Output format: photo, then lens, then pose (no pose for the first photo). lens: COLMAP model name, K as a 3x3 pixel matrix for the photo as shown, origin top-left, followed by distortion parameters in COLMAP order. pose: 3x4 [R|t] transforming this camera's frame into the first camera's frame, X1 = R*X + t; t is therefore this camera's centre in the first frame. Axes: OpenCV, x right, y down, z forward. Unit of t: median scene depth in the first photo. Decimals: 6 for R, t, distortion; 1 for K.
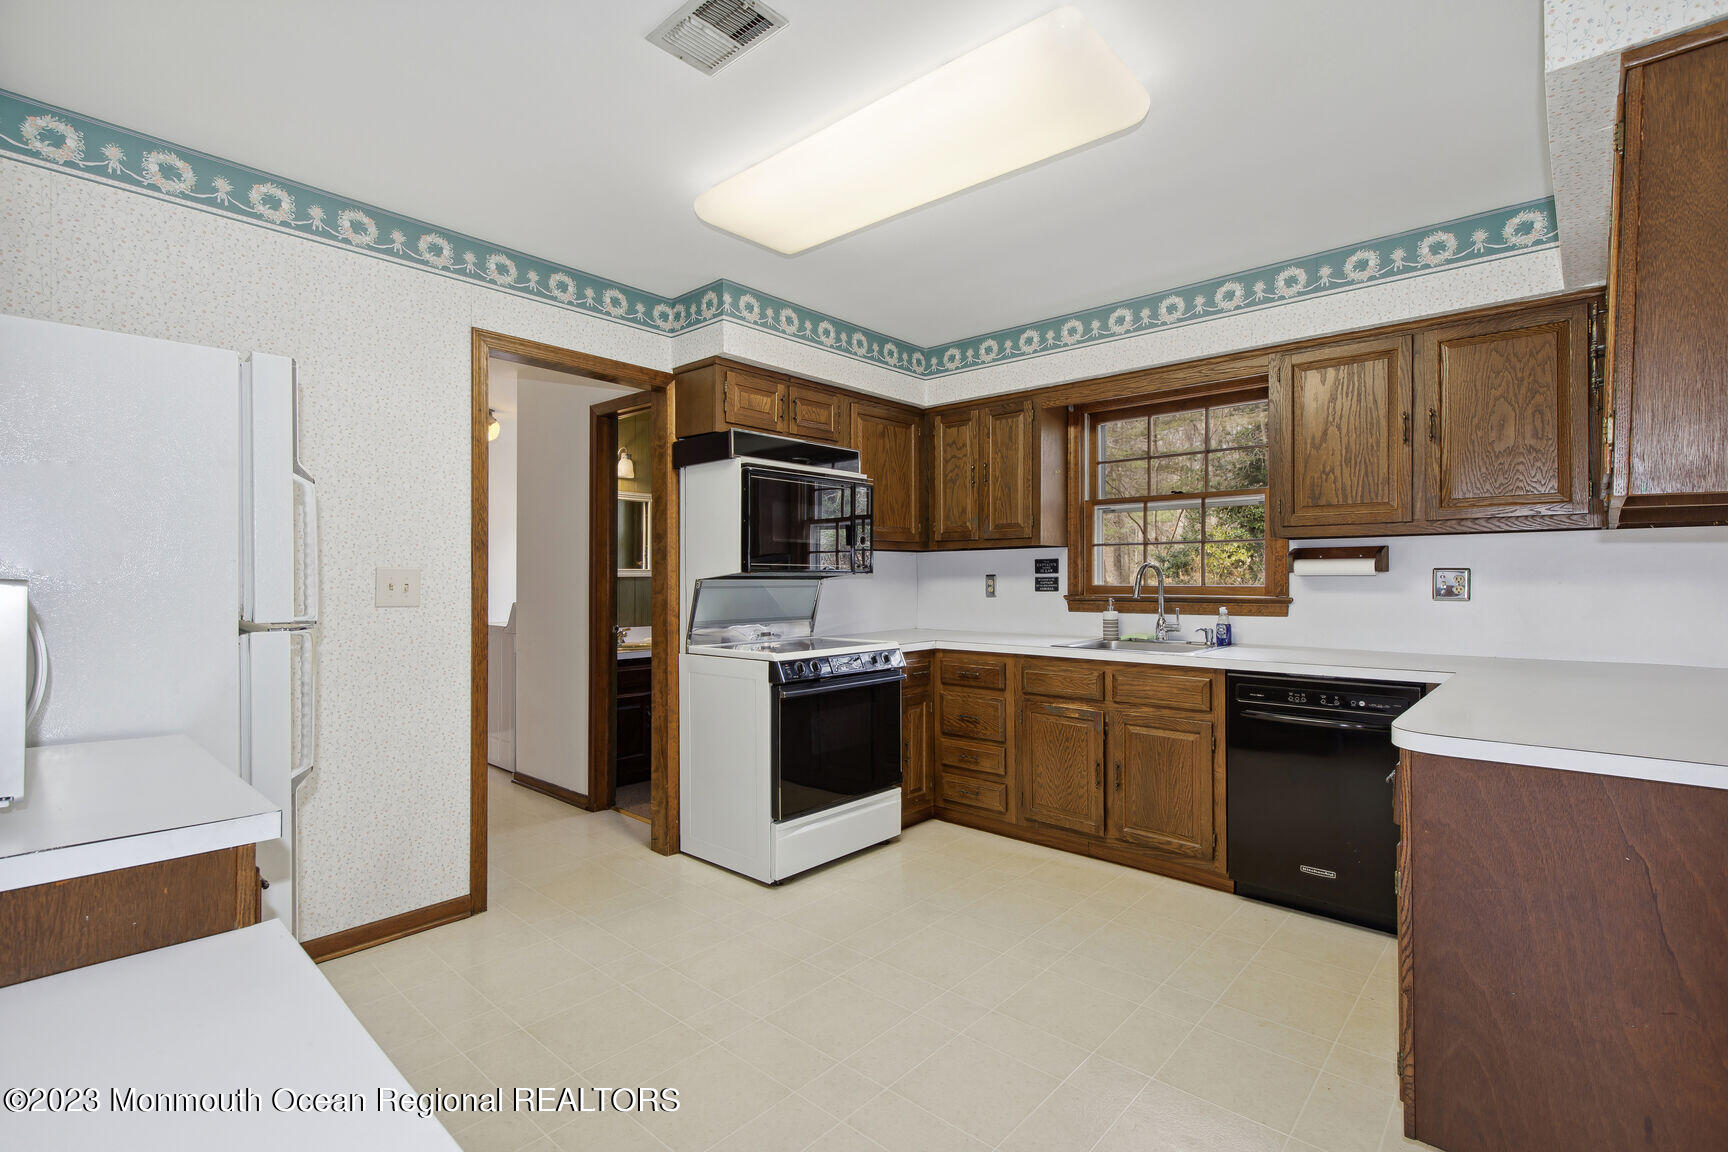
lens RADIAL K [[781.9, 0, 872.4], [0, 781.9, 576.4], [0, 0, 1]] dist [0.017105, -0.001920]
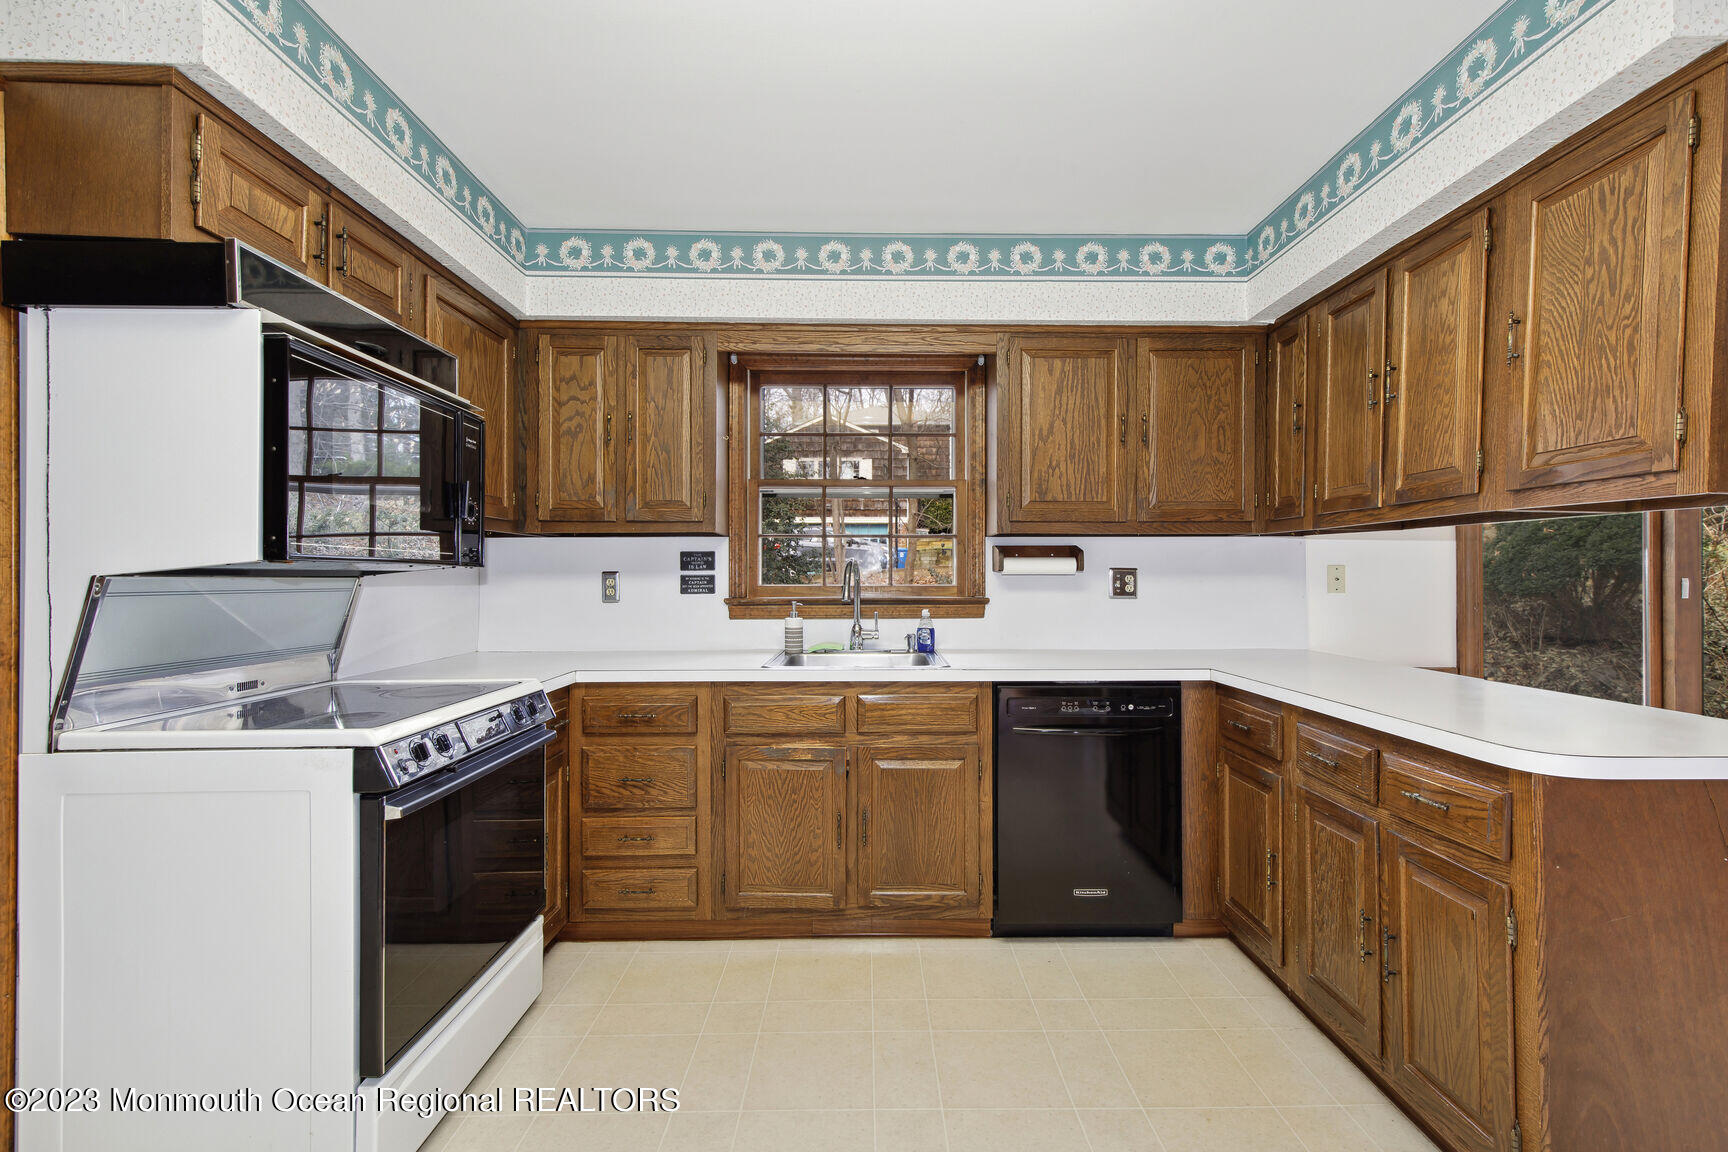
lens RADIAL K [[781.9, 0, 876.9], [0, 781.9, 576.8], [0, 0, 1]] dist [0.017105, -0.001920]
pose [[0.740292, 0.002990, 0.672279, -0.195040], [-0.003333, 0.999994, -0.000778, 0.003020], [-0.672277, -0.001665, 0.740298, 0.382190]]
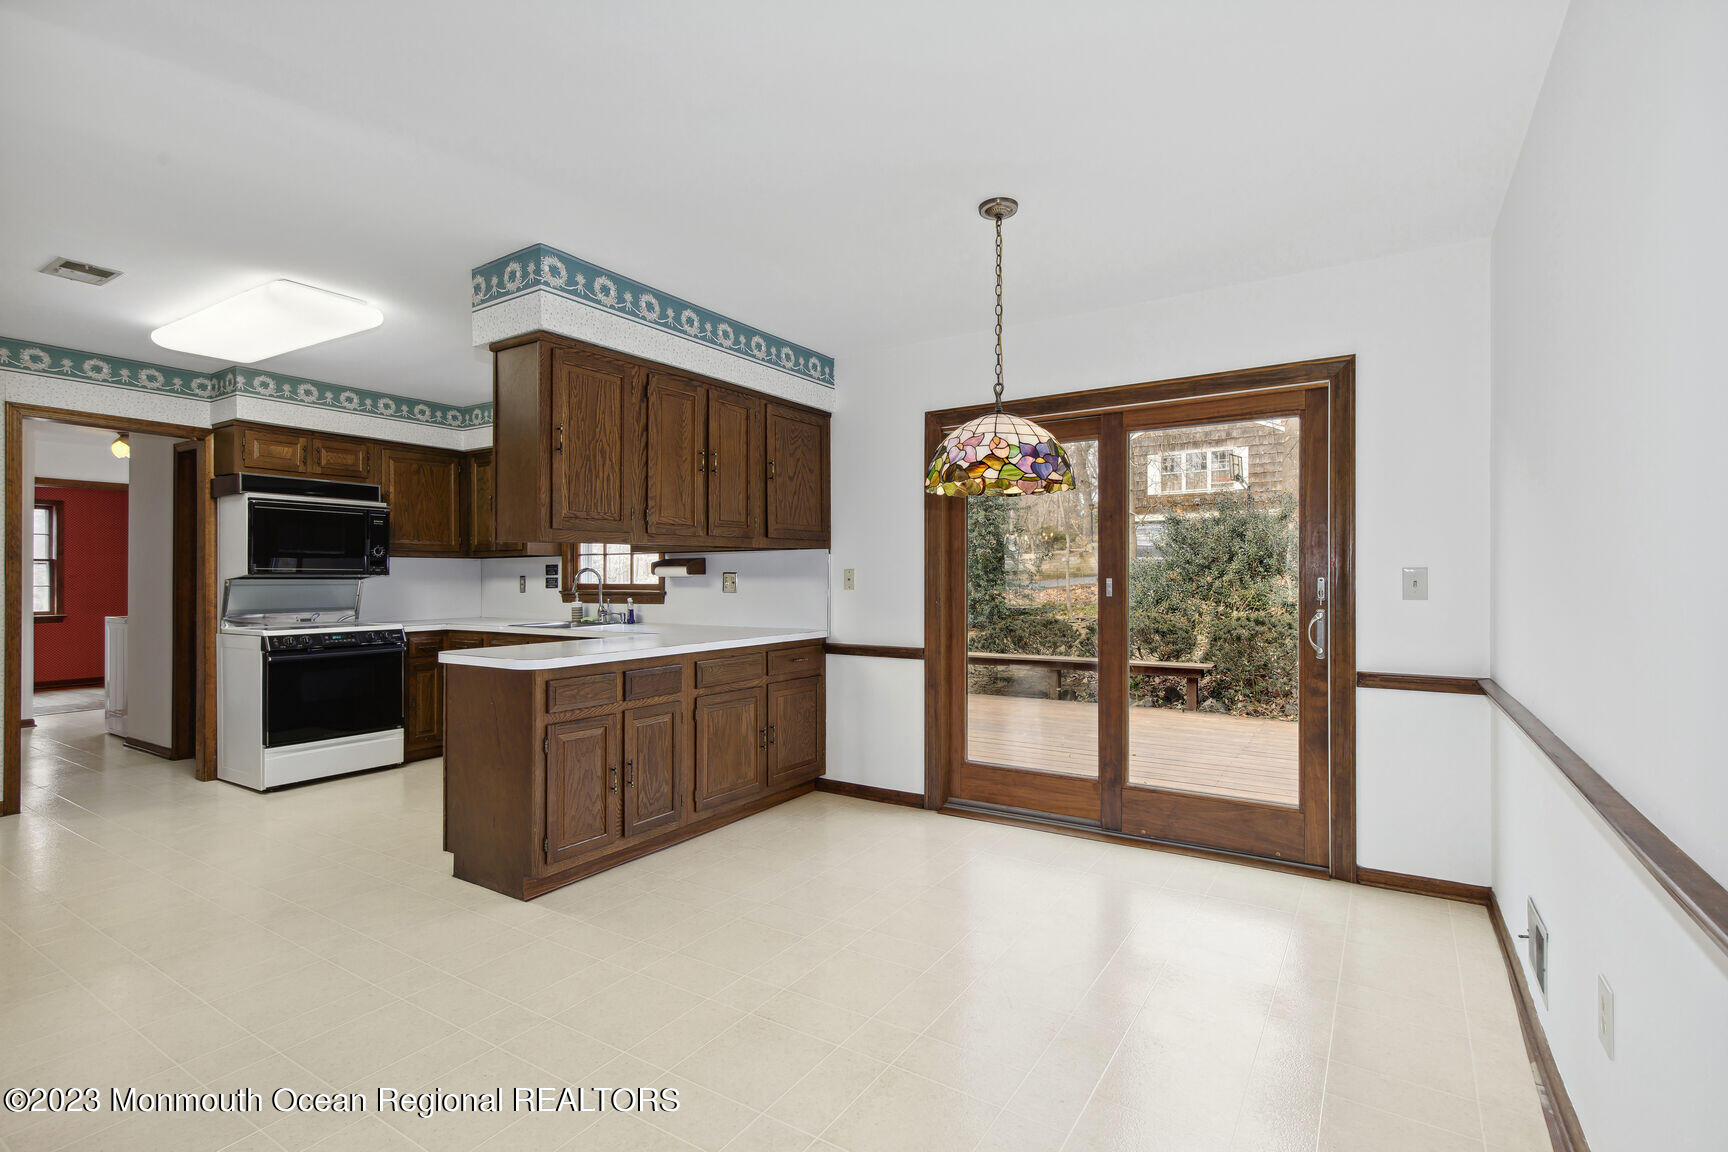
lens RADIAL K [[781.9, 0, 839.9], [0, 781.9, 575.3], [0, 0, 1]] dist [0.017105, -0.001920]
pose [[0.988266, 0.000742, 0.152743, 0.619731], [-0.000448, 0.999998, -0.001962, -0.001103], [-0.152744, 0.001871, 0.988264, -0.527999]]
